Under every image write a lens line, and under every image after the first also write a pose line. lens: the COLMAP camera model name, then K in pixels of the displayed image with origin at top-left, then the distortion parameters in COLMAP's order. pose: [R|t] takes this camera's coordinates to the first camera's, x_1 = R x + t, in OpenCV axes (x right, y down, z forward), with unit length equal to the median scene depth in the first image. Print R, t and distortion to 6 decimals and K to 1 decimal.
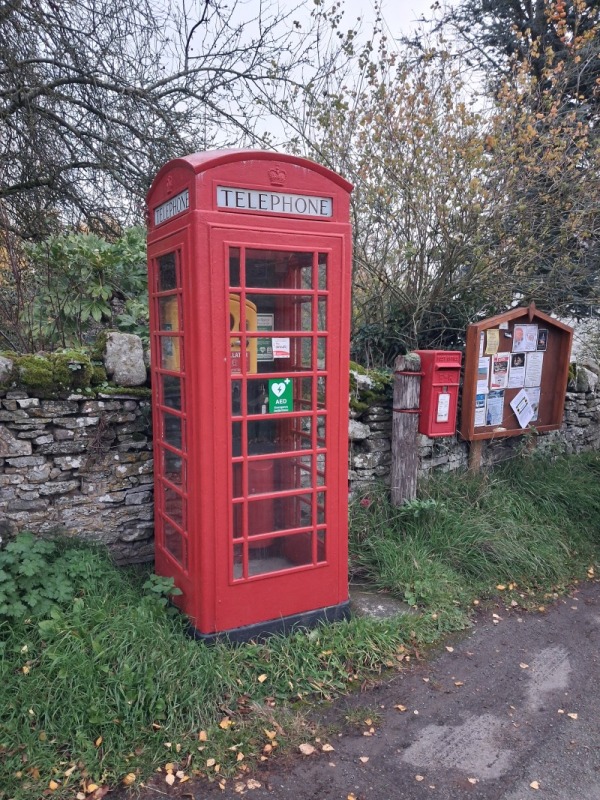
lens RADIAL K [[621.0, 0, 283.9], [0, 621.0, 406.1], [0, 0, 1]] dist [-0.001964, -0.010466]
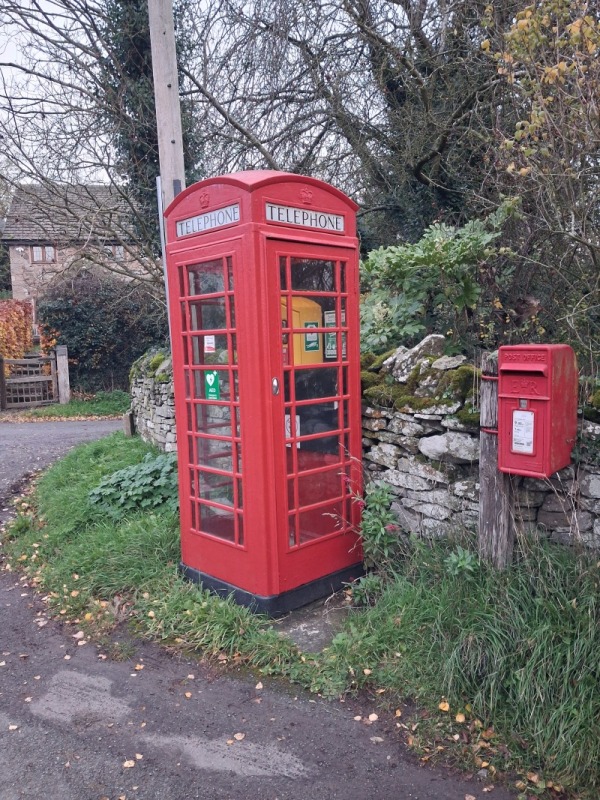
lens RADIAL K [[624.4, 0, 300.0], [0, 624.4, 400.0], [0, 0, 1]] dist [0.002187, -0.002081]
pose [[0.284291, 0.073563, -0.955912, 0.995861], [-0.087649, 0.994871, 0.050494, -0.053430], [0.954723, 0.069430, 0.289280, 0.701964]]
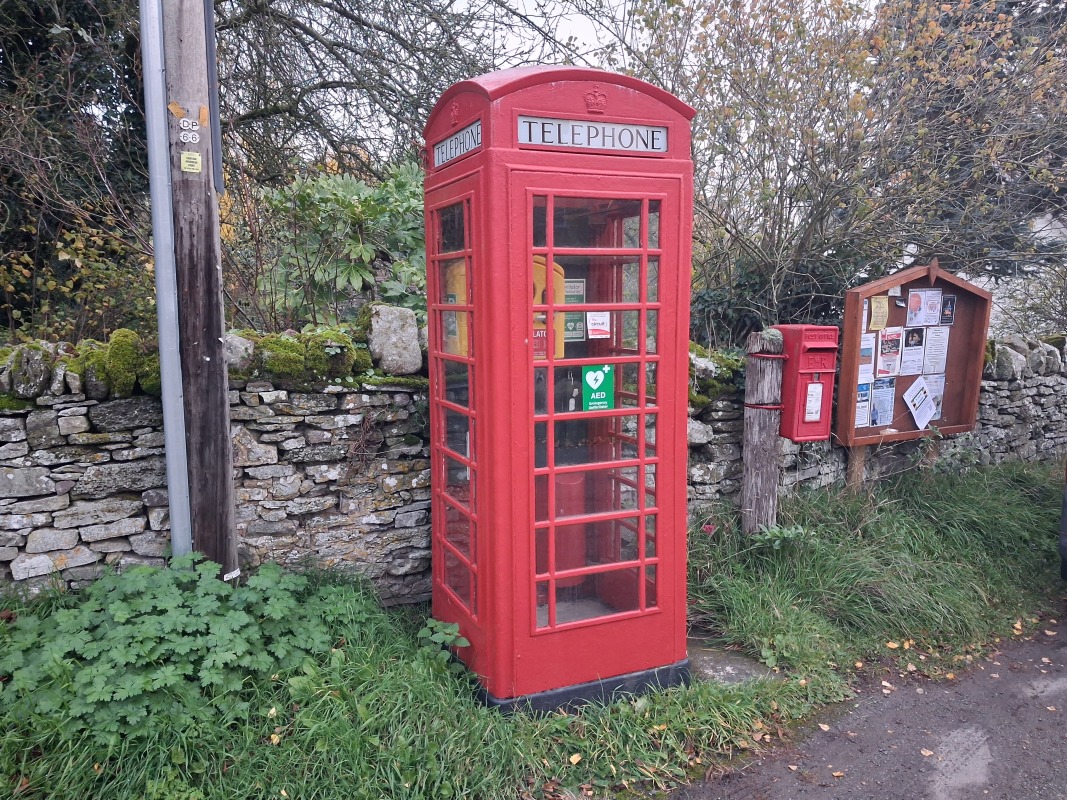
lens RADIAL K [[828.2, 0, 534.7], [0, 828.2, 392.2], [0, 0, 1]] dist [-0.001964, -0.010466]
pose [[0.997910, 0.001282, -0.064606, -0.014670], [-0.001577, 0.999989, -0.004518, -0.005491], [0.064599, 0.004611, 0.997901, -0.015179]]
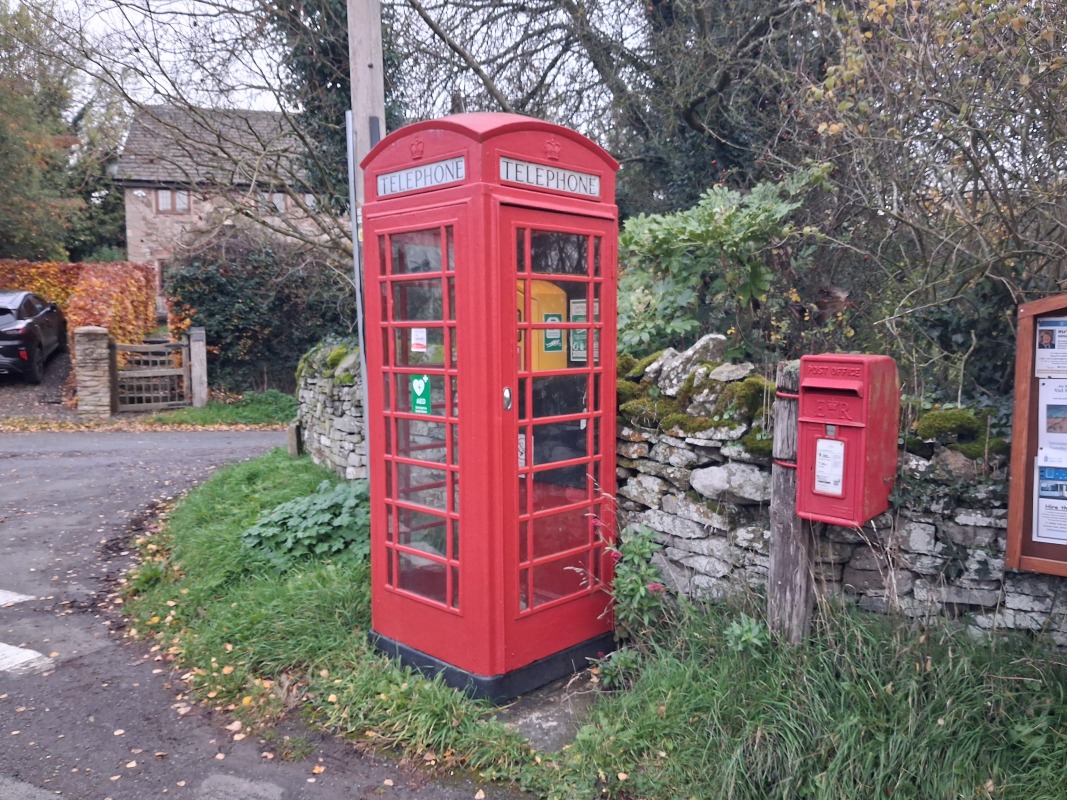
lens RADIAL K [[841.0, 0, 556.7], [0, 841.0, 403.7], [0, 0, 1]] dist [-0.002460, -0.005283]
pose [[0.329986, 0.077406, -0.940807, 1.006262], [-0.112523, 0.992752, 0.042212, -0.064561], [0.937255, 0.091933, 0.336305, 0.668899]]
